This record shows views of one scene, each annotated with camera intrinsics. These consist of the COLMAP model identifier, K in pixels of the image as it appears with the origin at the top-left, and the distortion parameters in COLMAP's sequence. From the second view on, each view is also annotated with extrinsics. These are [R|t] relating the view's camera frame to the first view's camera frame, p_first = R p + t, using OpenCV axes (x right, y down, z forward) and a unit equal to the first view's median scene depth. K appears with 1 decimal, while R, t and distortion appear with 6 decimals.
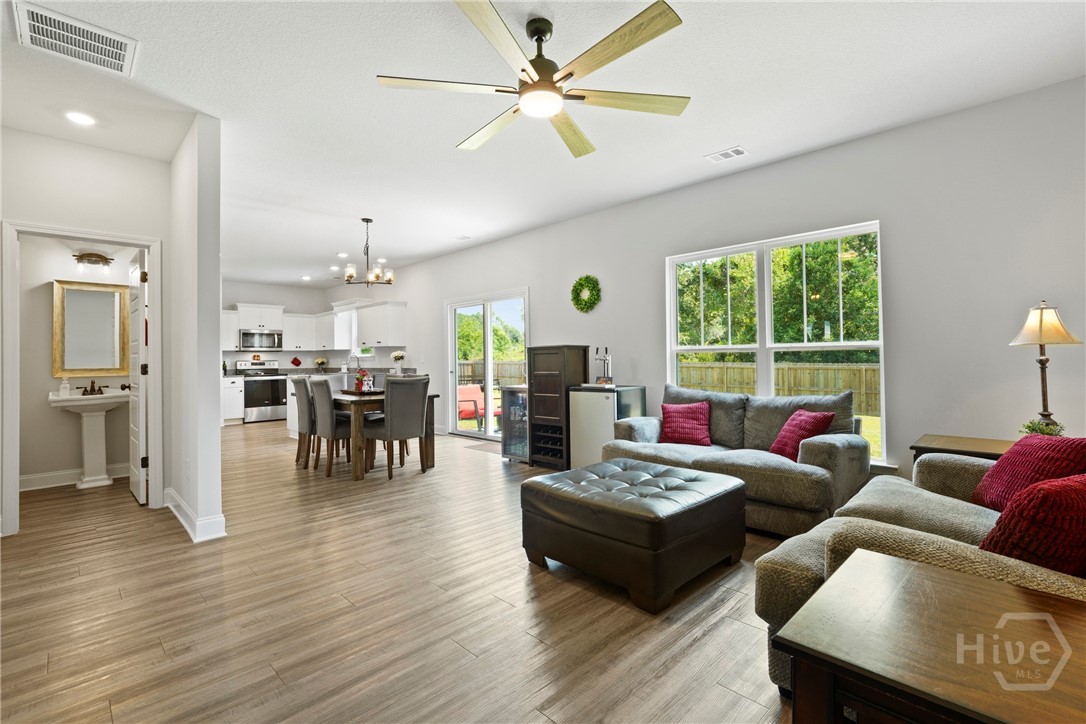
lens RADIAL K [[492.5, 0, 550.4], [0, 492.5, 351.1], [0, 0, 1]] dist [-0.003499, 0.002653]
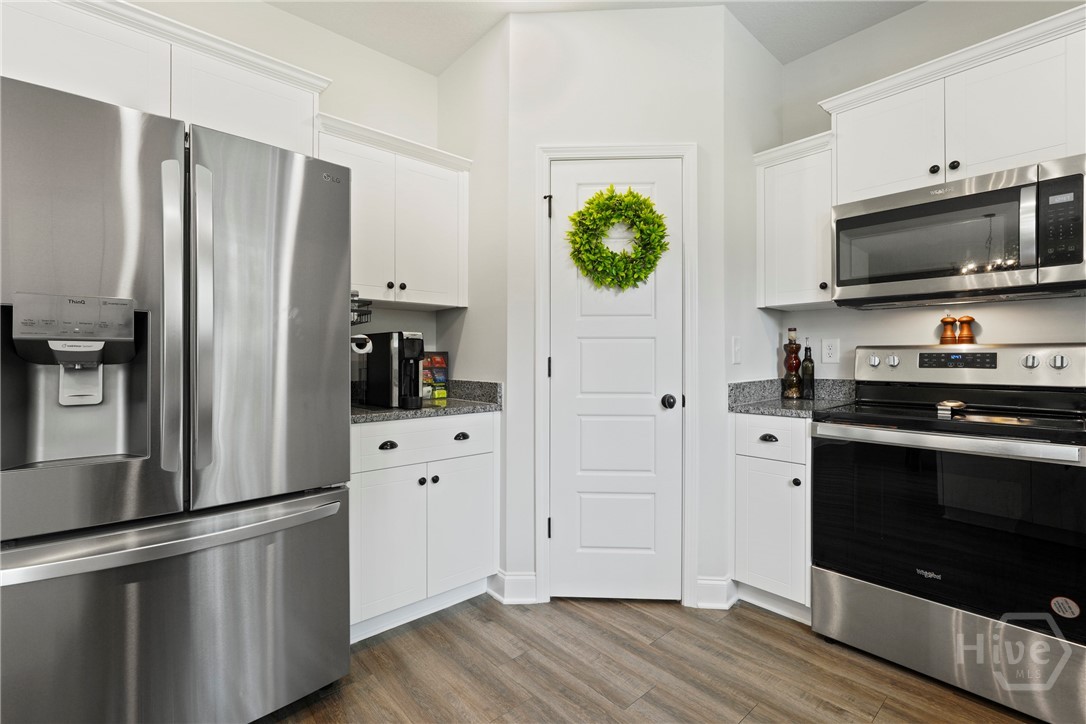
lens RADIAL K [[492.5, 0, 550.4], [0, 492.5, 357.3], [0, 0, 1]] dist [-0.003499, 0.002653]
pose [[-0.057152, 0.013824, -0.998270, -0.382198], [0.013788, 0.999820, 0.013056, 0.019851], [0.998270, -0.013018, -0.057332, 0.854939]]
